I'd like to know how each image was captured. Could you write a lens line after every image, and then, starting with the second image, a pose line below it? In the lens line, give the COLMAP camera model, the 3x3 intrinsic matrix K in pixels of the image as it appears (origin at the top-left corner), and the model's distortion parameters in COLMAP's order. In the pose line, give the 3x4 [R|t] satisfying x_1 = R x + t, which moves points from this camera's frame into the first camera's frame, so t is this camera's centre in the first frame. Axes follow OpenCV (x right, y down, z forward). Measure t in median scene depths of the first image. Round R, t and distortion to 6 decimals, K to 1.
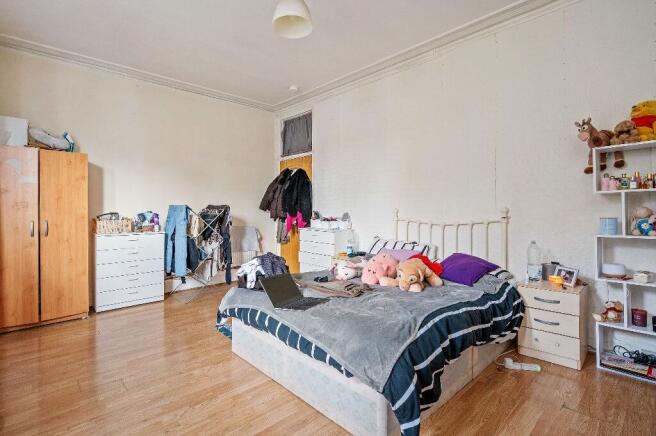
lens RADIAL K [[318.5, 0, 323.2], [0, 318.5, 211.8], [0, 0, 1]] dist [0.001539, 0.000561]
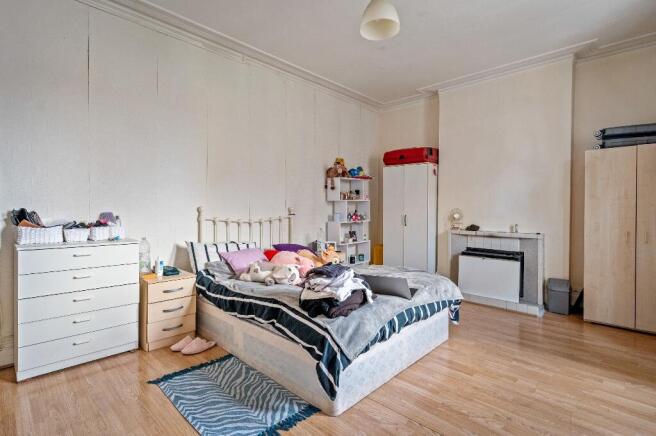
lens RADIAL K [[318.5, 0, 326.1], [0, 318.5, 214.4], [0, 0, 1]] dist [0.001539, 0.000561]
pose [[-0.064088, -0.018041, 0.997781, -0.605566], [-0.002671, 0.999836, 0.017907, -0.005774], [-0.997941, -0.001517, -0.064126, 0.675655]]
